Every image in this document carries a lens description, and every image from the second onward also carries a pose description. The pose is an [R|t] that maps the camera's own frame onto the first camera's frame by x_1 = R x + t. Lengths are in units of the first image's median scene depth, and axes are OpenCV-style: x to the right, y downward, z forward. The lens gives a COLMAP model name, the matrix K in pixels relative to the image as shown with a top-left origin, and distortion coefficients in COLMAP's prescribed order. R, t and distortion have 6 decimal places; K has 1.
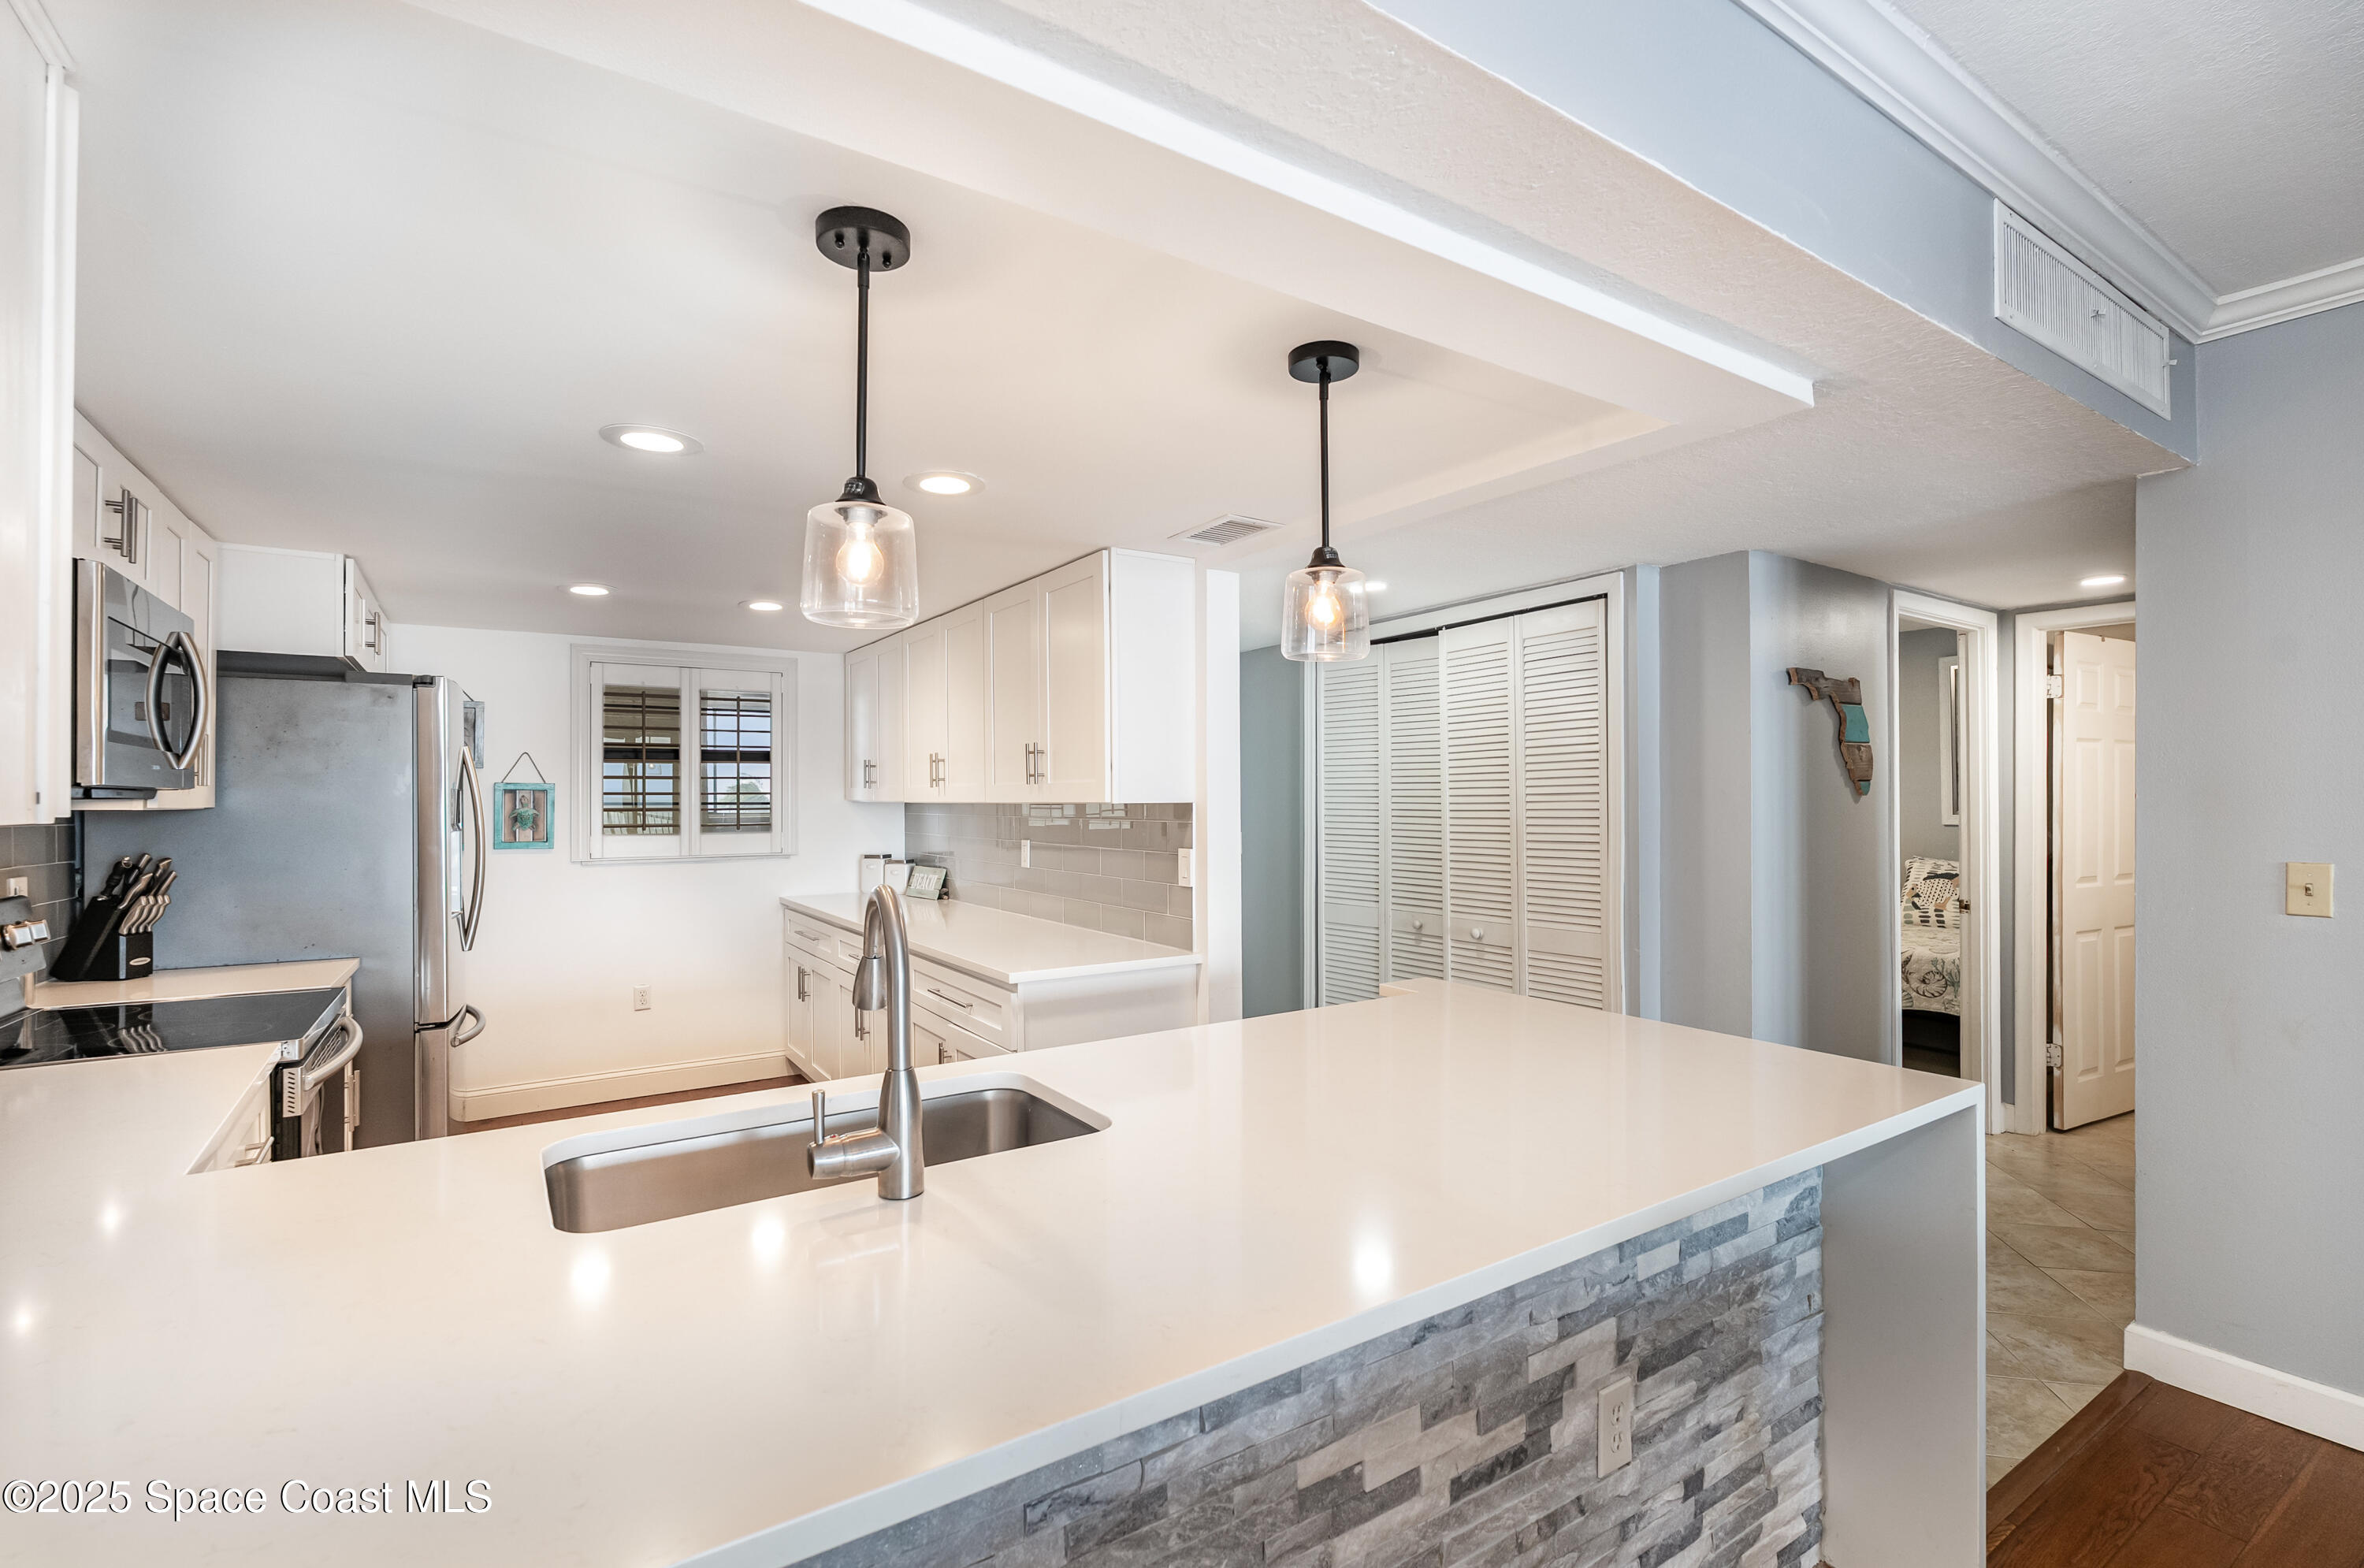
lens RADIAL K [[1062.3, 0, 1192.8], [0, 1062.3, 786.8], [0, 0, 1]] dist [-0.003601, 0.000446]
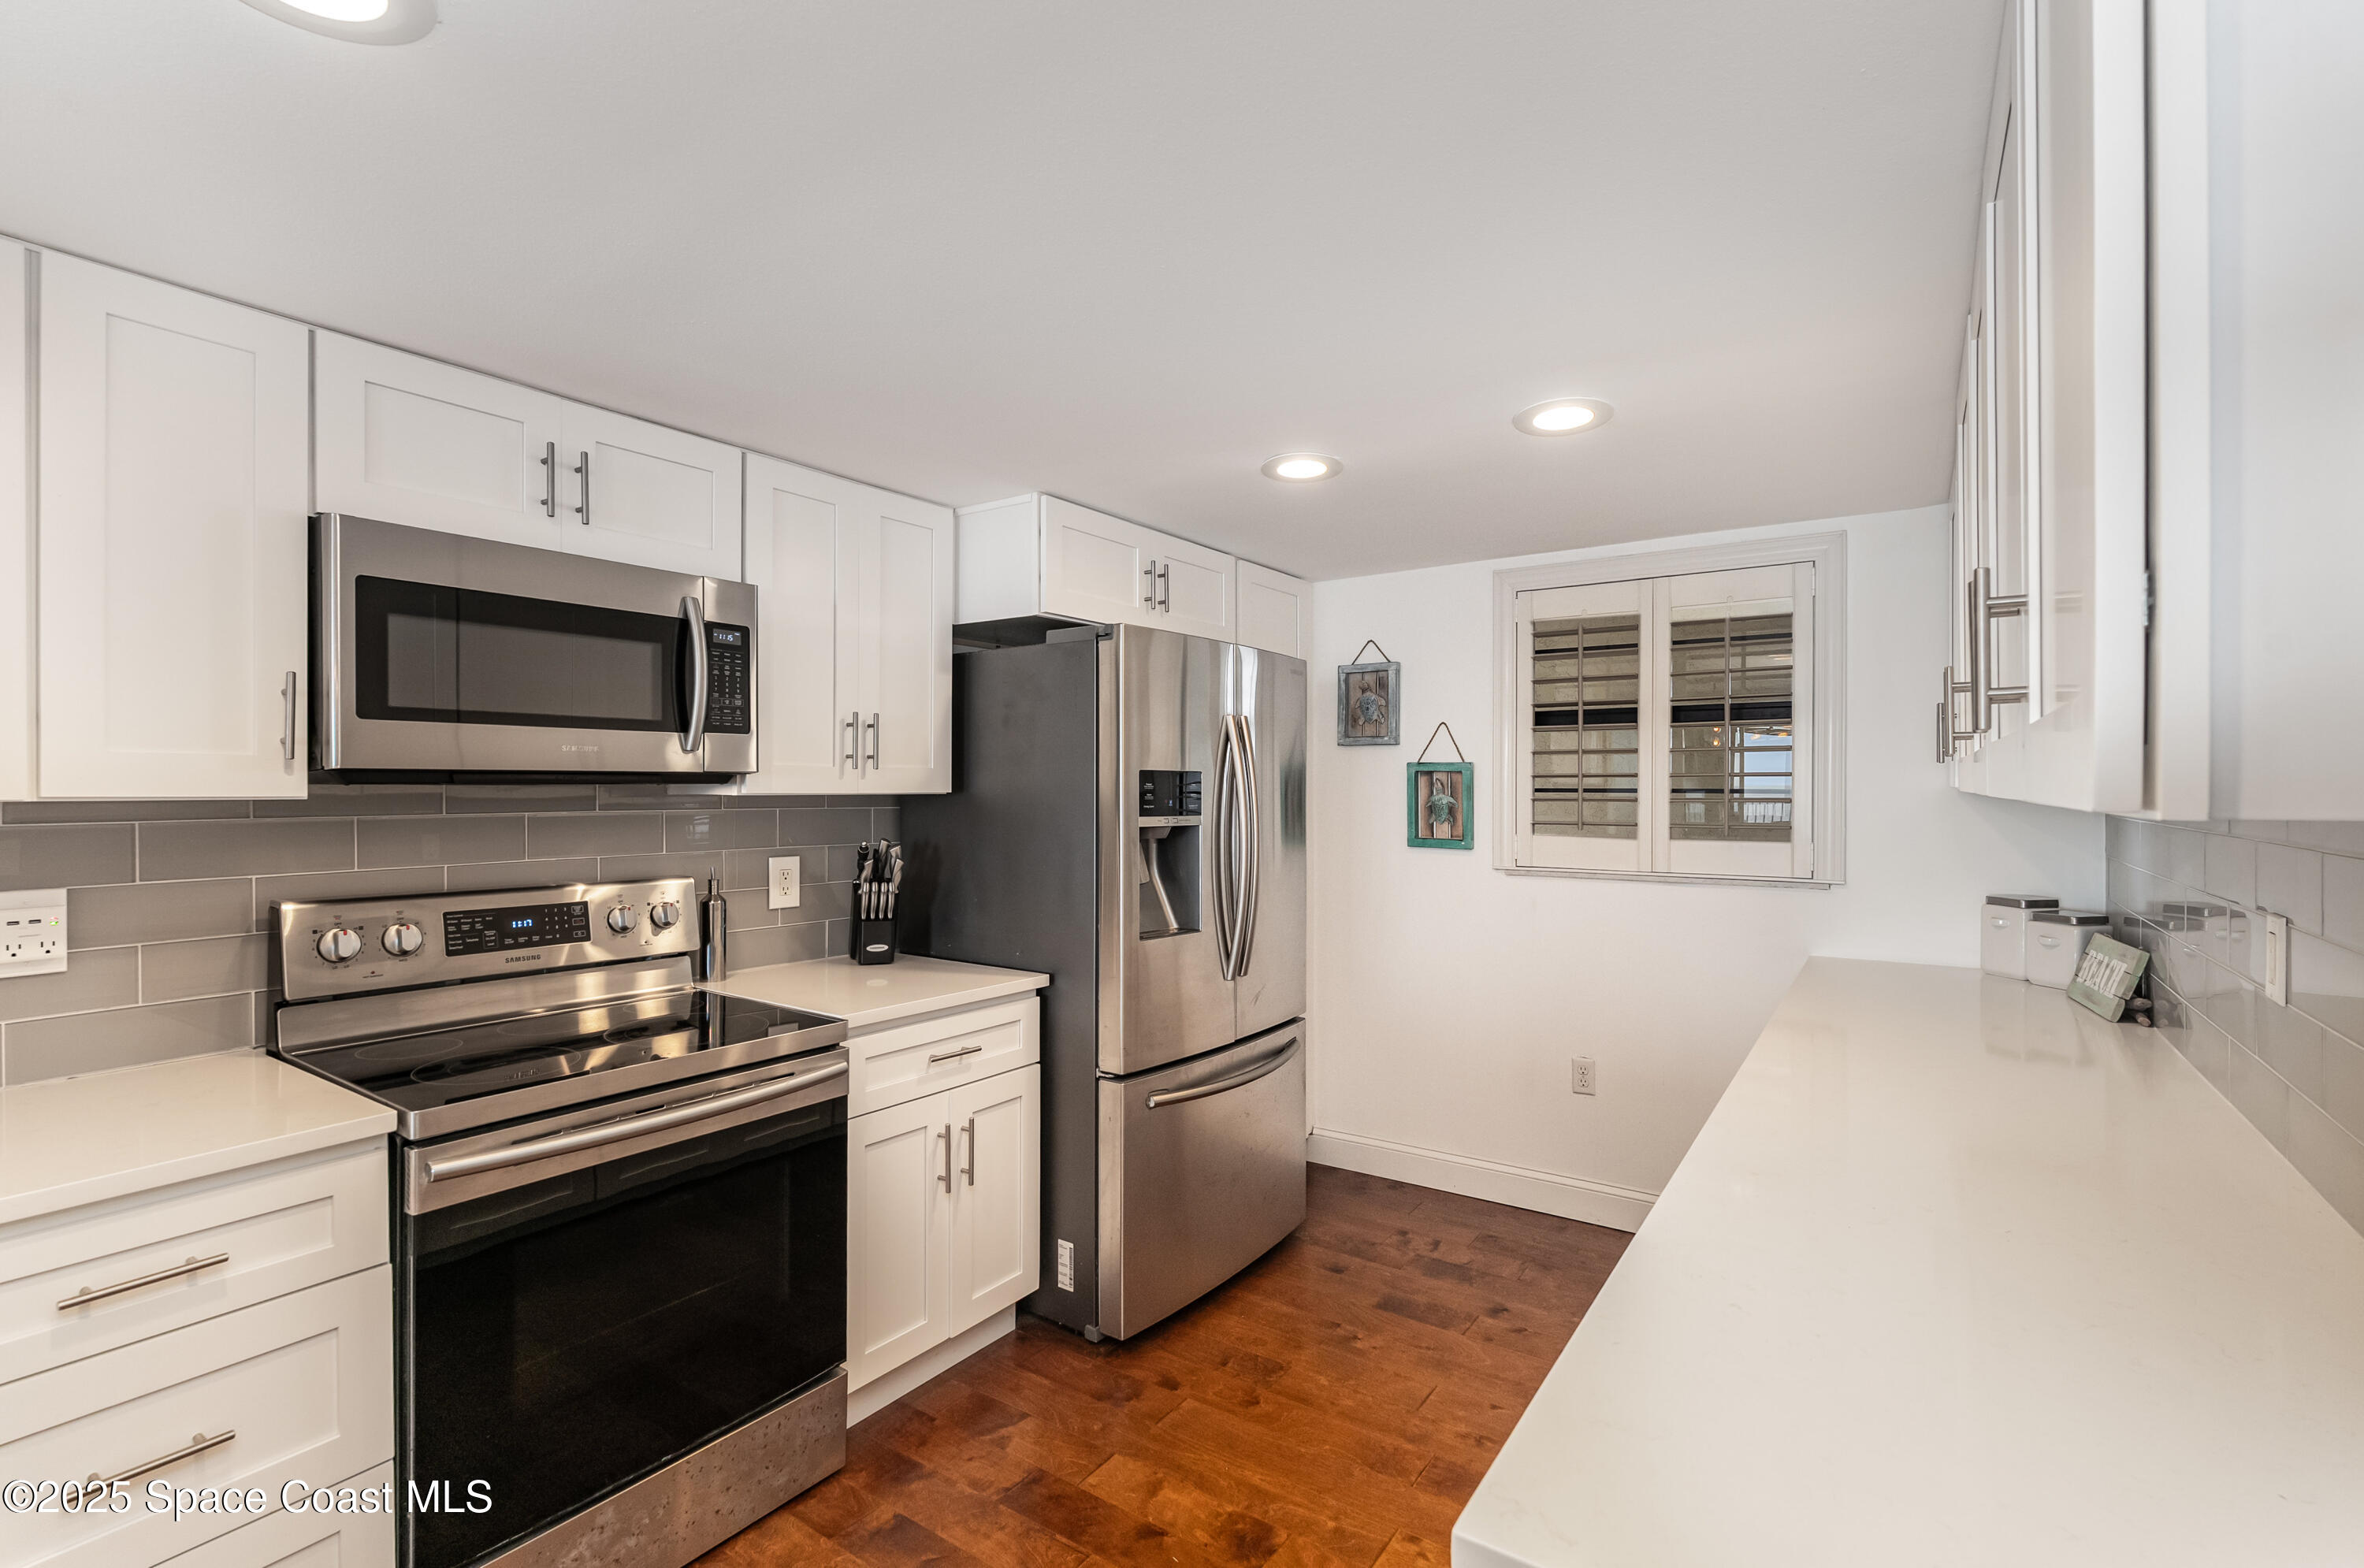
lens RADIAL K [[1062.3, 0, 1192.8], [0, 1062.3, 786.8], [0, 0, 1]] dist [-0.003601, 0.000446]
pose [[0.374827, 0.007489, -0.927065, 0.017635], [0.008683, 0.999895, 0.011588, 0.003525], [0.927054, -0.012393, 0.374722, 0.546491]]
